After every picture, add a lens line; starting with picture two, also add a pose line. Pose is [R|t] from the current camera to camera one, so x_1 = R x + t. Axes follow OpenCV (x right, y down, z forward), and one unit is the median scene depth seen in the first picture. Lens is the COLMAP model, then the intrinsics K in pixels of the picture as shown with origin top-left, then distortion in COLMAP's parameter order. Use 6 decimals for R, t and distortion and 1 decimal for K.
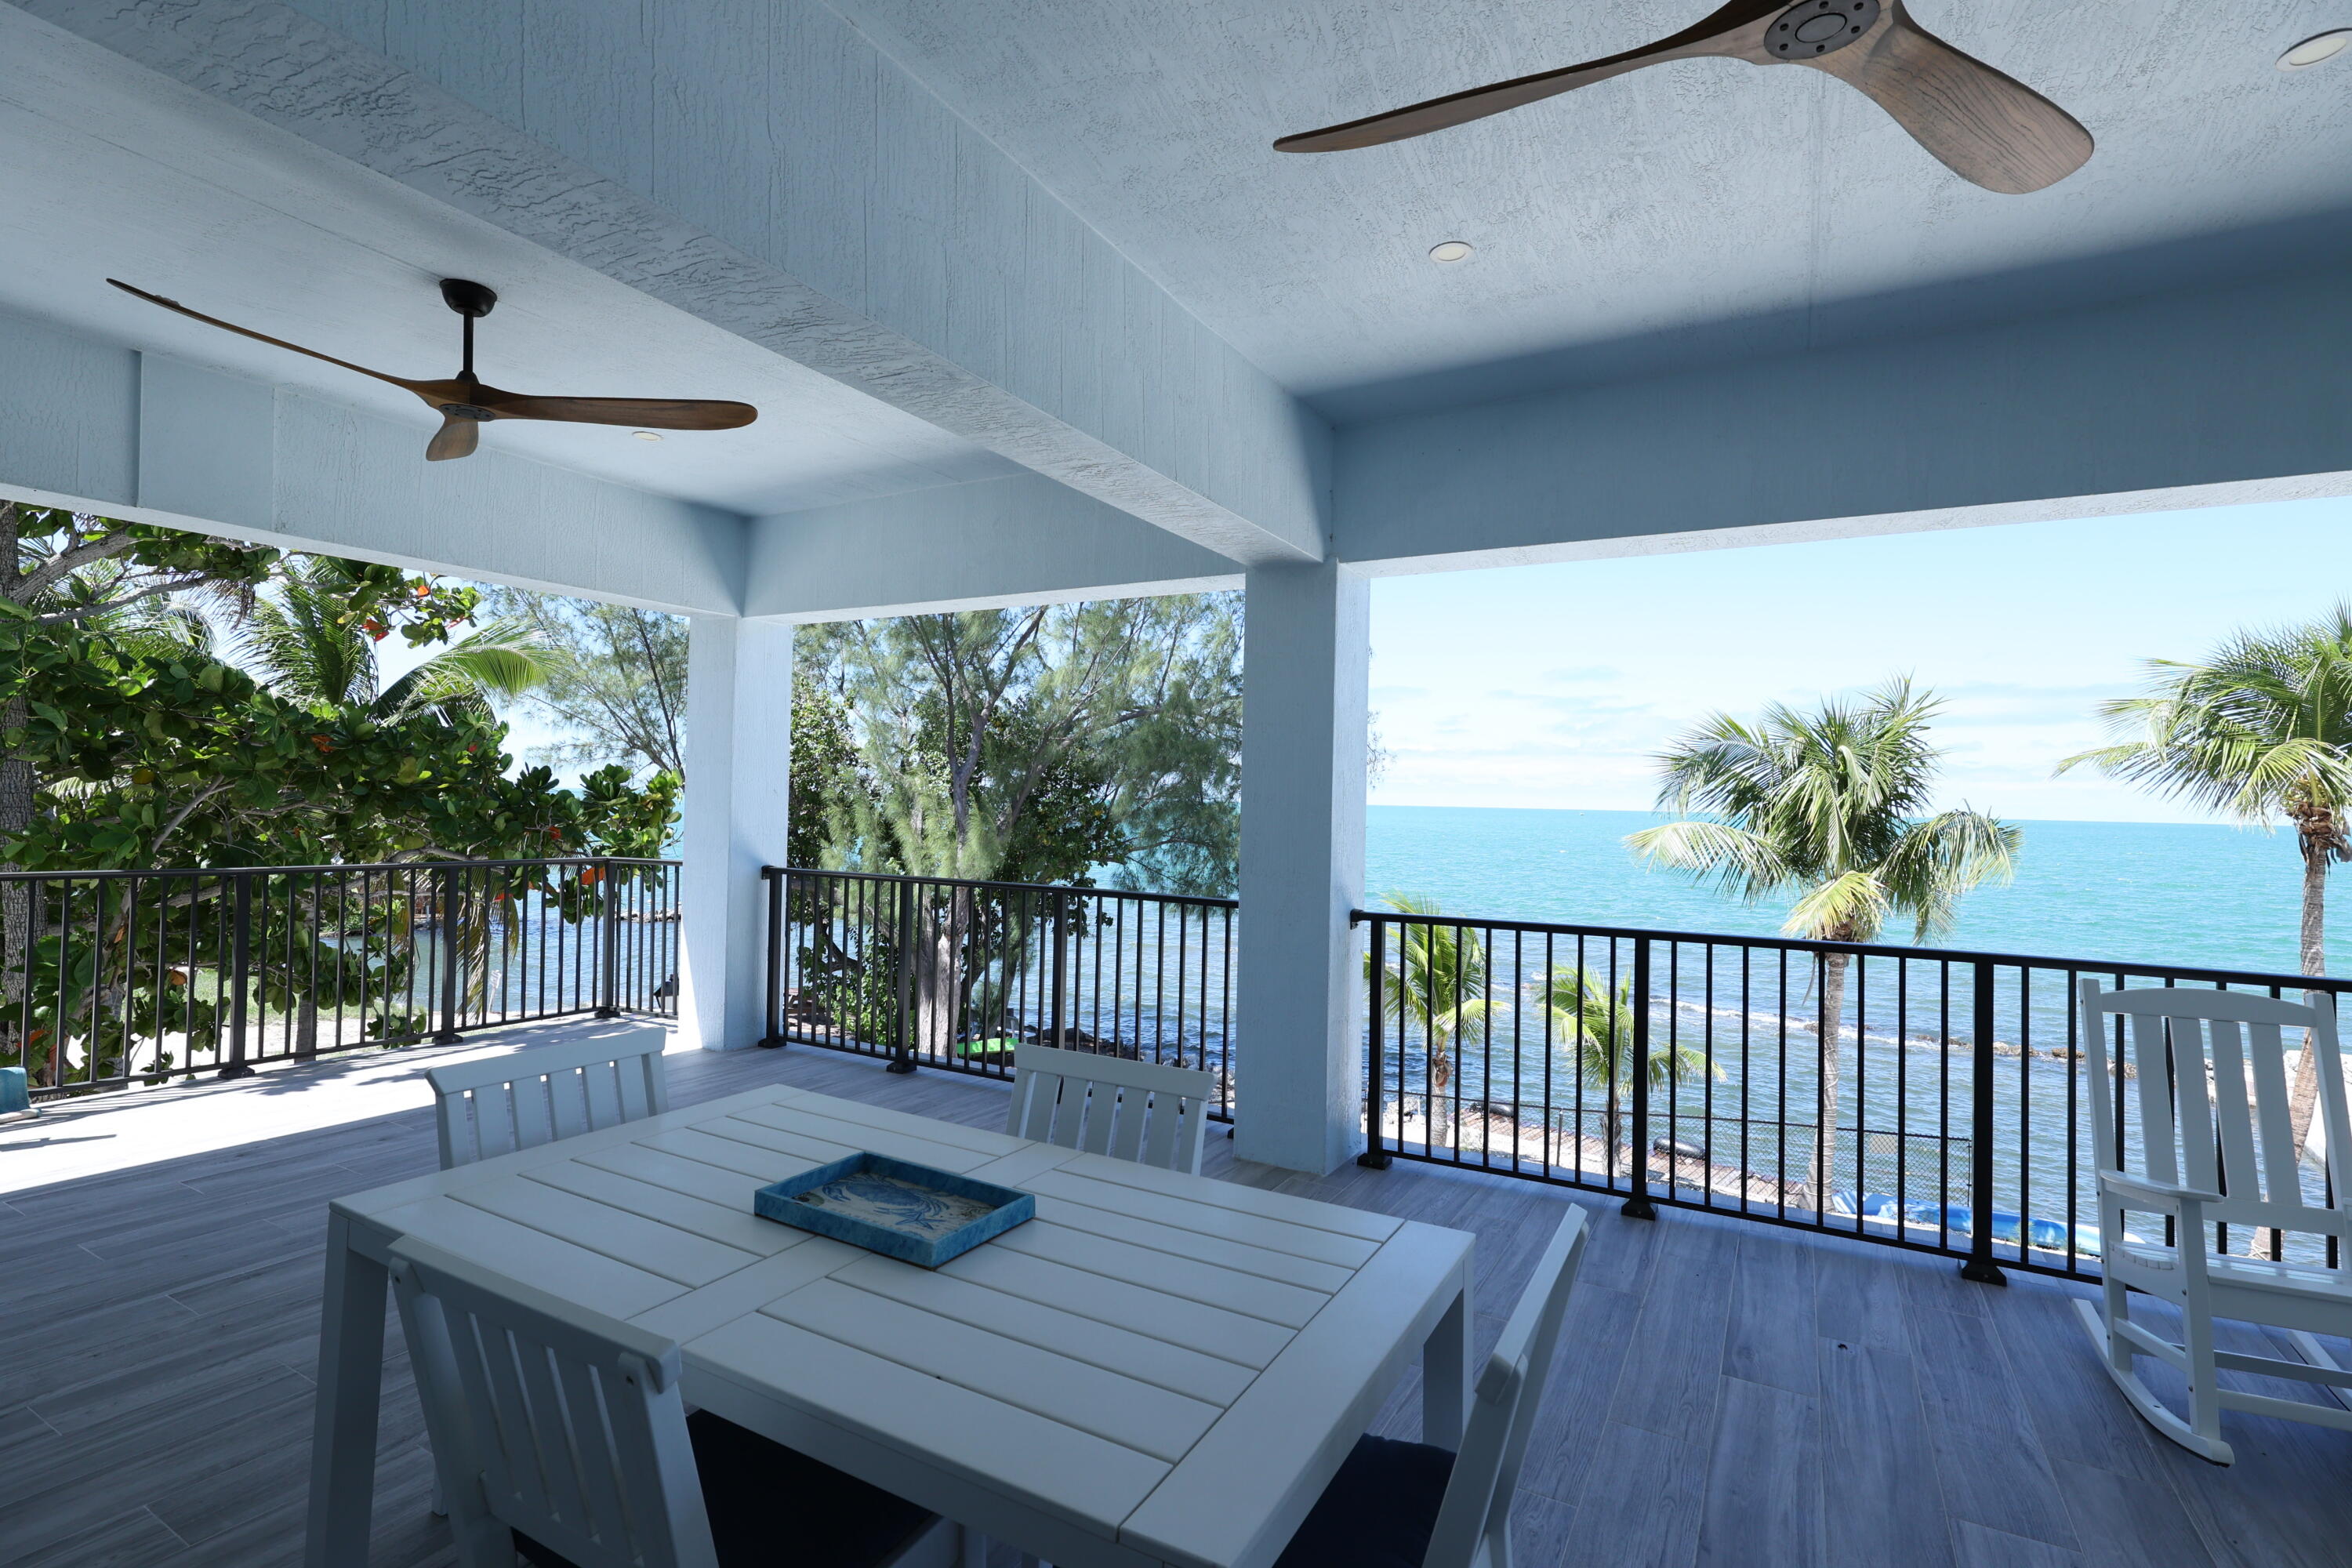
lens RADIAL K [[1105.4, 0, 1165.9], [0, 1105.4, 779.3], [0, 0, 1]] dist [0.001994, 0.000124]
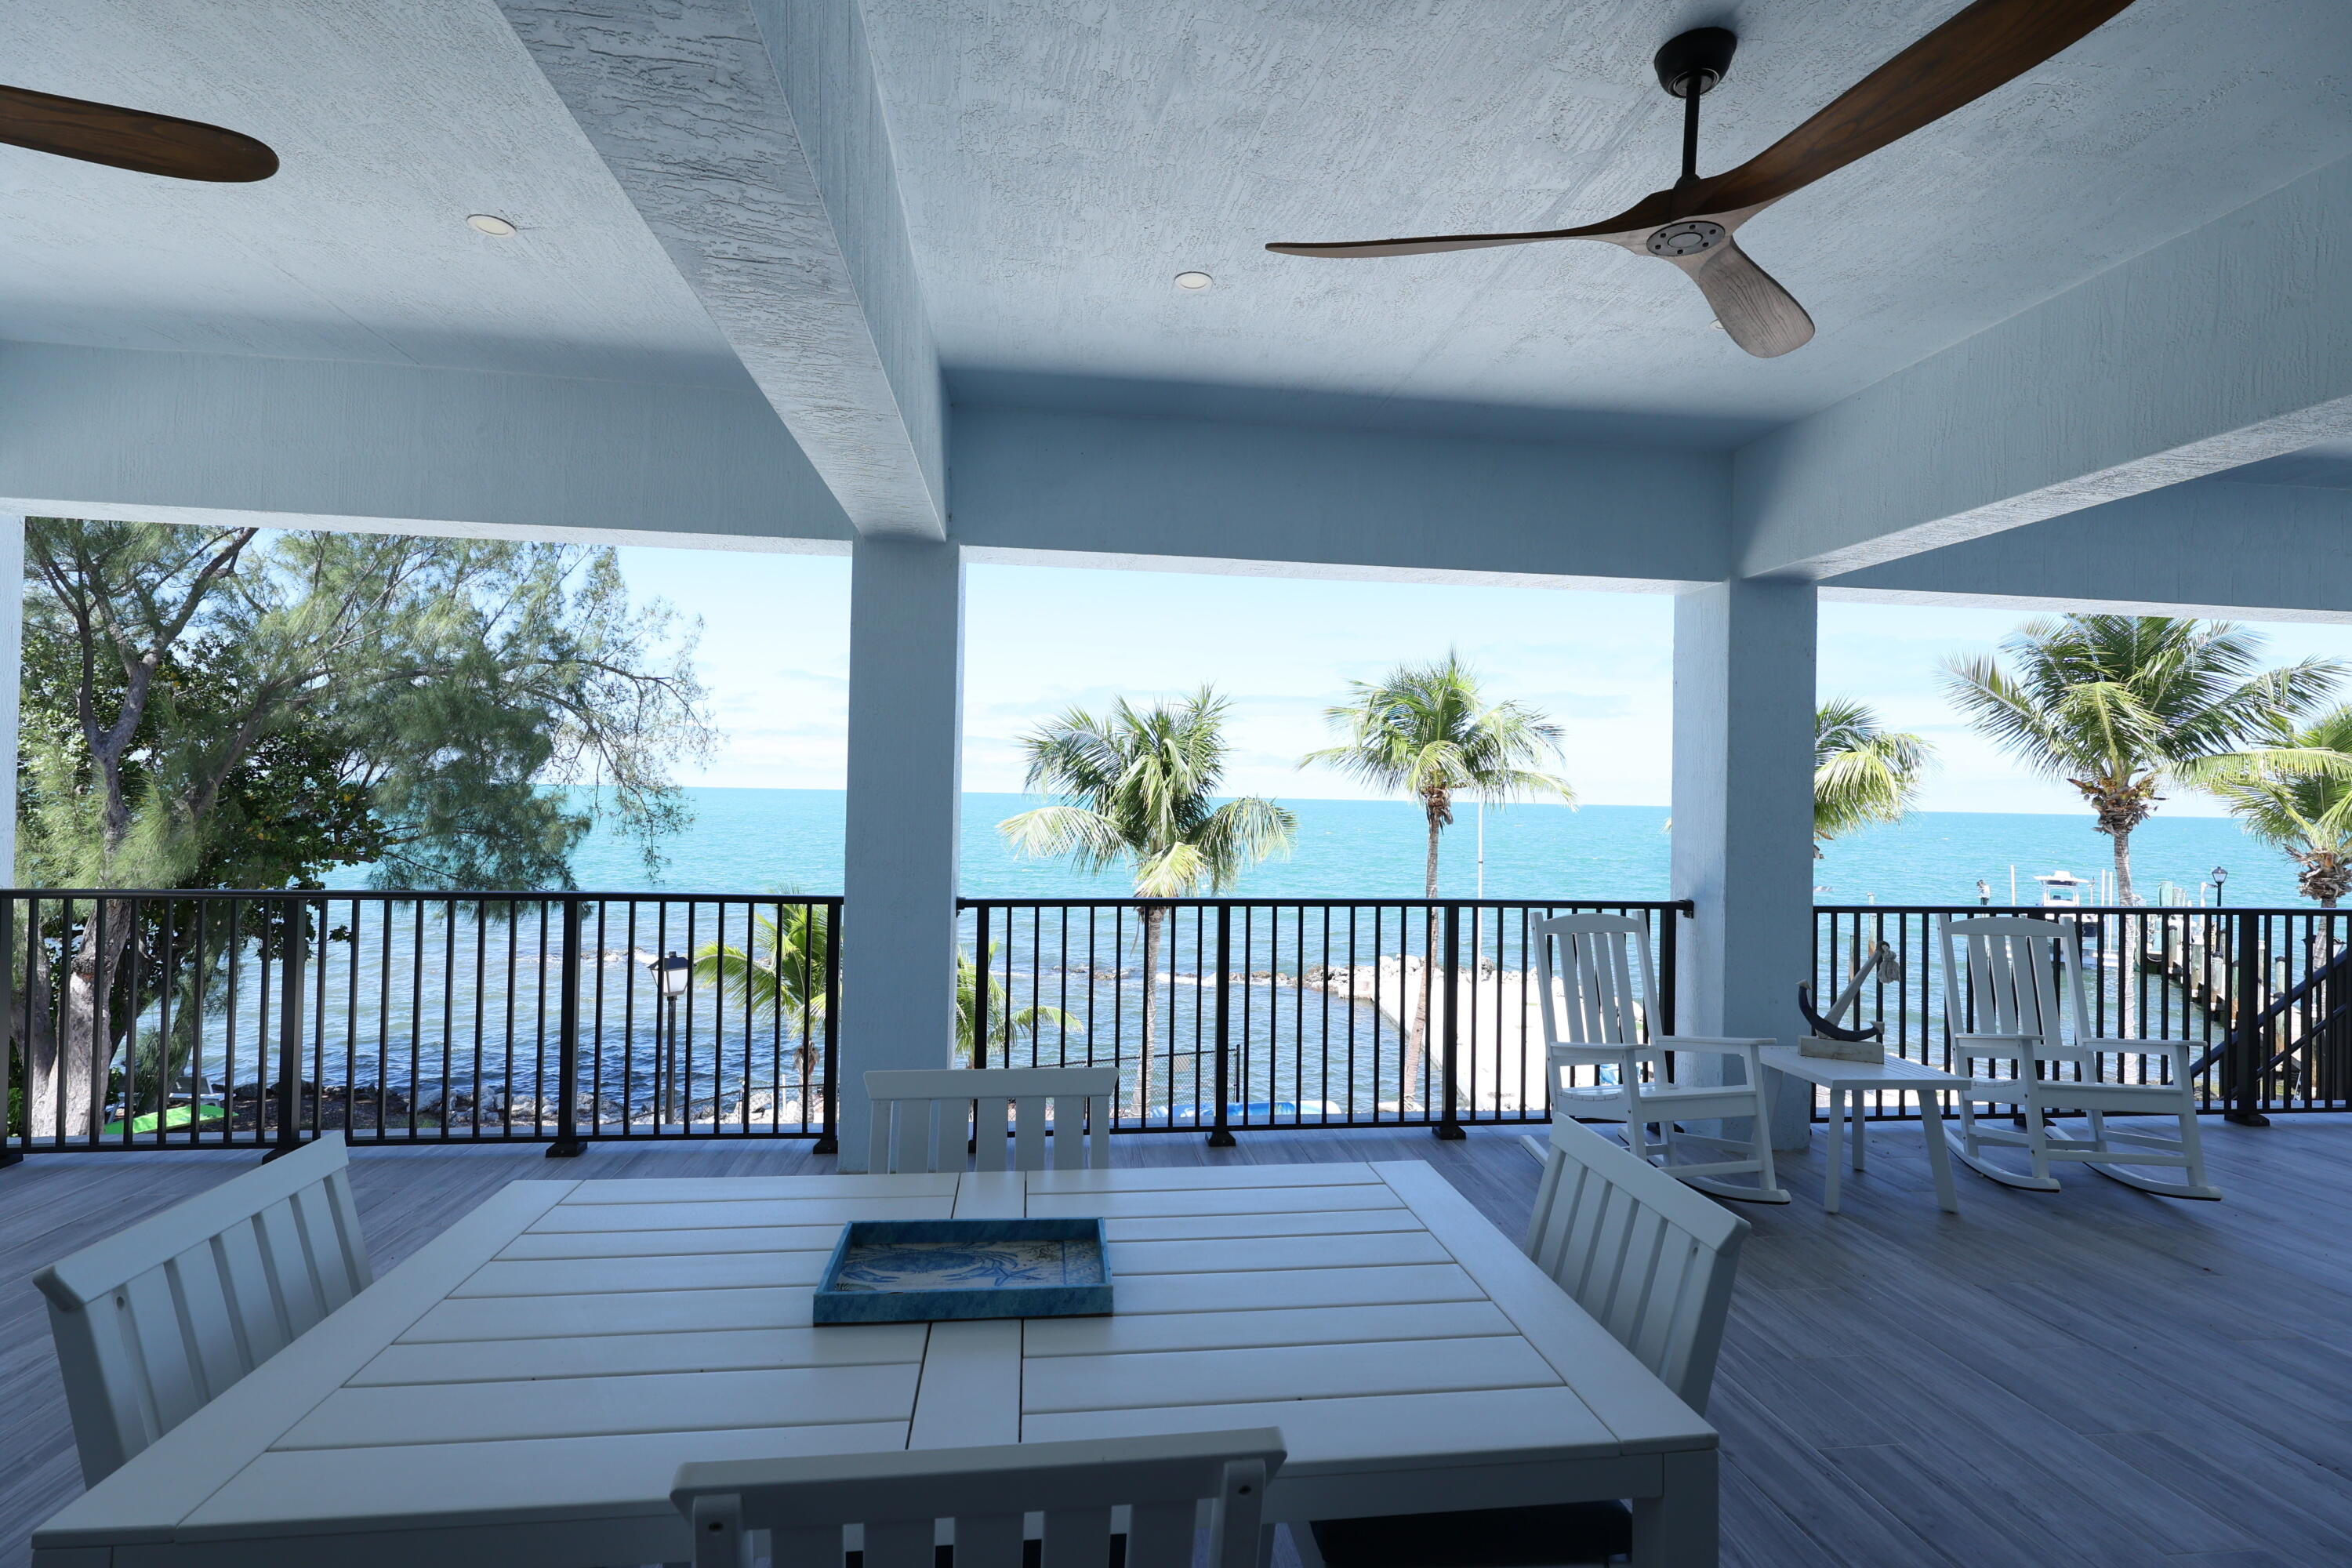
lens RADIAL K [[1105.4, 0, 1165.9], [0, 1105.4, 779.3], [0, 0, 1]] dist [0.001994, 0.000124]
pose [[0.798670, 0.002917, 0.601762, -0.114797], [-0.013319, 0.999829, 0.012831, -0.001222], [-0.601622, -0.018262, 0.798572, 0.041001]]
